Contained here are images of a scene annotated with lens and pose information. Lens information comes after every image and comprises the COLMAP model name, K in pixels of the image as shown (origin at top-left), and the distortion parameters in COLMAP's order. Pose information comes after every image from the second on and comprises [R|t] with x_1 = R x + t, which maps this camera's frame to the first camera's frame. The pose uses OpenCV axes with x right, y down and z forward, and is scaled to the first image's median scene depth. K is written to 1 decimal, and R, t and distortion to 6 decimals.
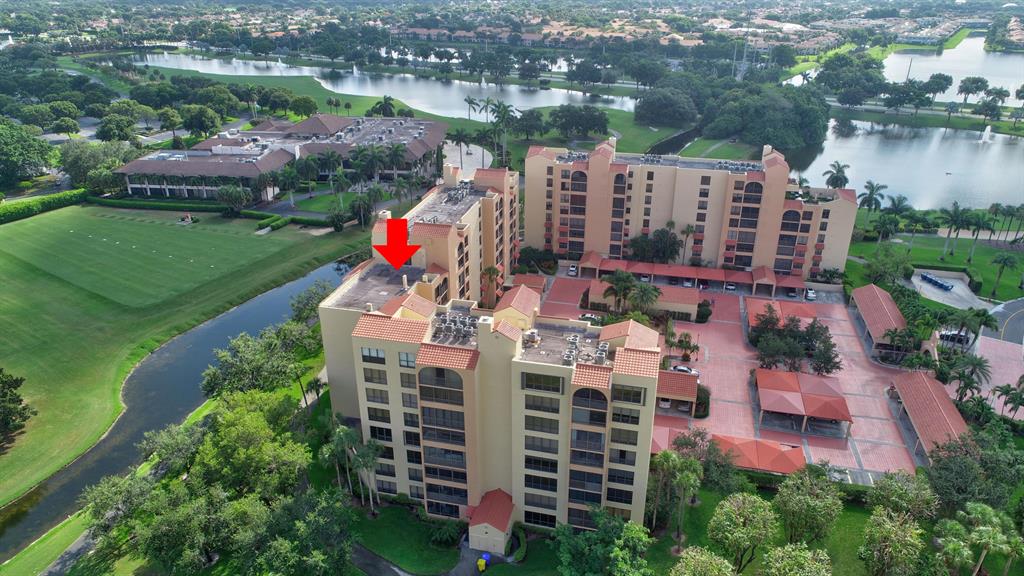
lens RADIAL K [[691.2, 0, 510.7], [0, 691.2, 293.9], [0, 0, 1]] dist [-0.007537, 0.005922]
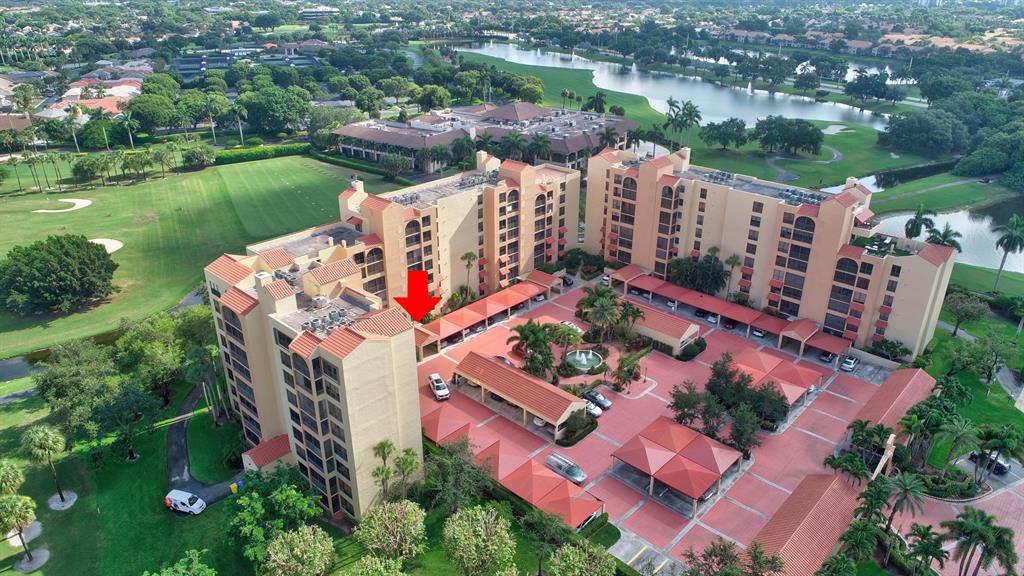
lens RADIAL K [[691.2, 0, 514.8], [0, 691.2, 288.0], [0, 0, 1]] dist [-0.007537, 0.005922]
pose [[0.871702, 0.205045, -0.445076, 0.405170], [-0.208445, 0.977136, 0.041912, -0.036410], [0.443493, 0.056239, 0.894512, 0.091966]]
